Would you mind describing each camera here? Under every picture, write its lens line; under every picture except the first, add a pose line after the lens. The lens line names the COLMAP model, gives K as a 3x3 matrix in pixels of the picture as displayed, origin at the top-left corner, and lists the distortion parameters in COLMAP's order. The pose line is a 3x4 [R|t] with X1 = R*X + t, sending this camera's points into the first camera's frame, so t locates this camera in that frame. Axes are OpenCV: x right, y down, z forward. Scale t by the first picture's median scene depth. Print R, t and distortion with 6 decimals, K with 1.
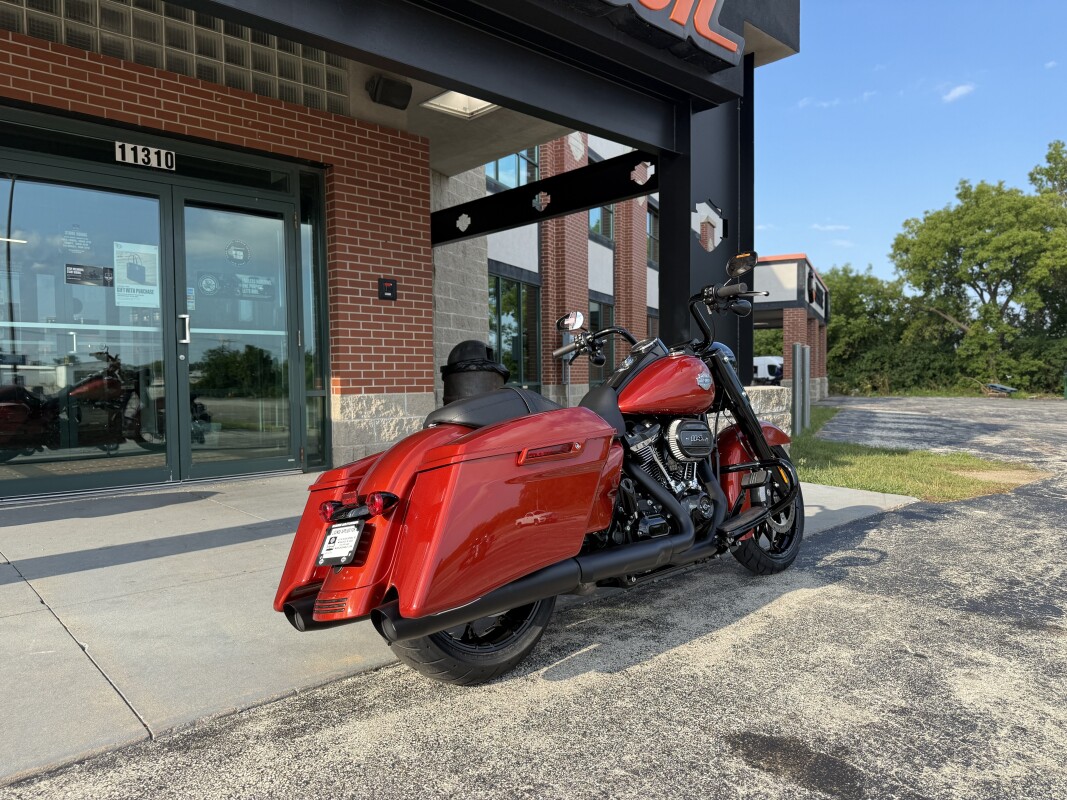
lens RADIAL K [[747.7, 0, 538.3], [0, 747.7, 402.7], [0, 0, 1]] dist [0.006791, -0.021572]
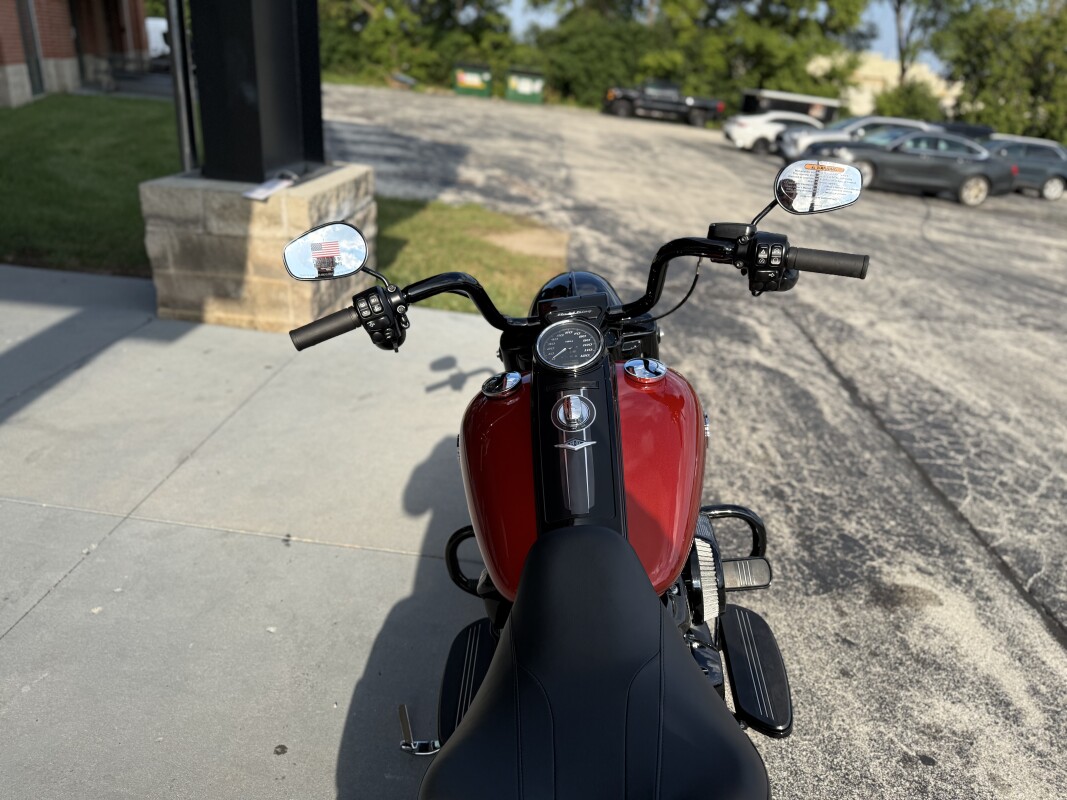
lens RADIAL K [[747.7, 0, 525.1], [0, 747.7, 400.7], [0, 0, 1]] dist [0.006791, -0.021572]
pose [[0.740022, -0.216165, 0.636899, -0.085683], [-0.059220, 0.922326, 0.381848, -0.117387], [-0.669970, -0.320293, 0.669740, 0.402343]]
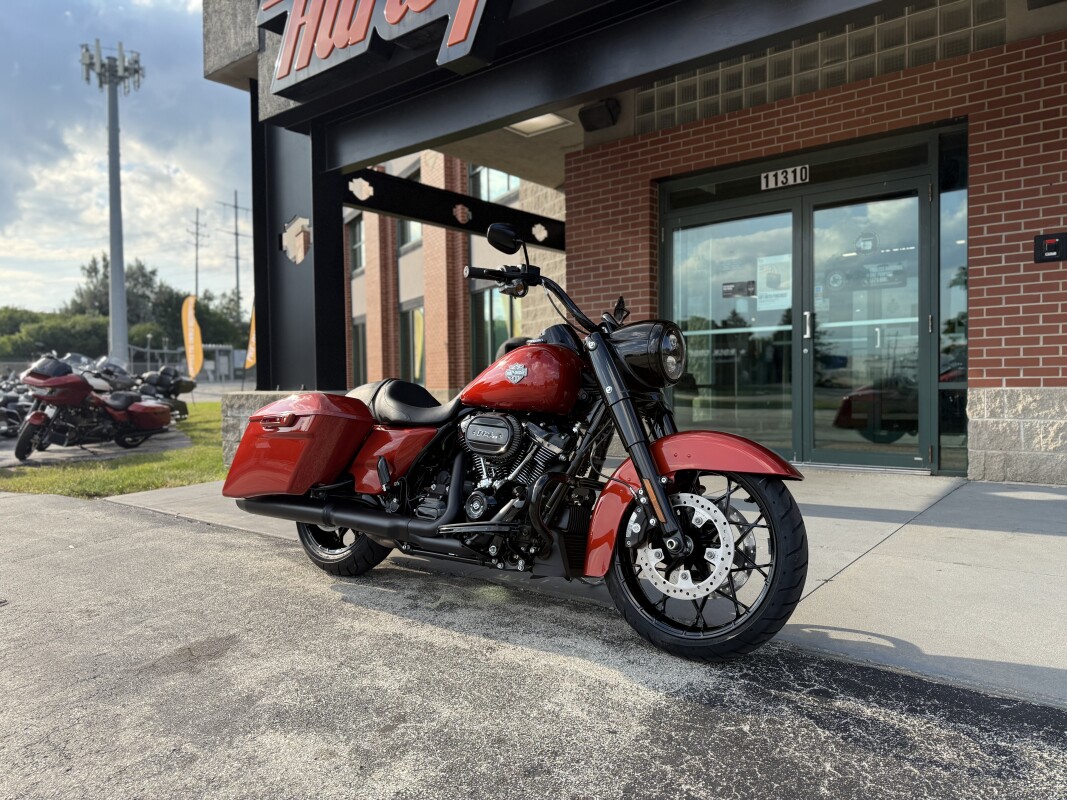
lens RADIAL K [[747.7, 0, 528.0], [0, 747.7, 397.1], [0, 0, 1]] dist [0.006791, -0.021572]
pose [[0.135660, 0.025684, -0.990423, 0.584973], [-0.020966, 0.999514, 0.023048, -0.010750], [0.990534, 0.017639, 0.136132, 0.469842]]
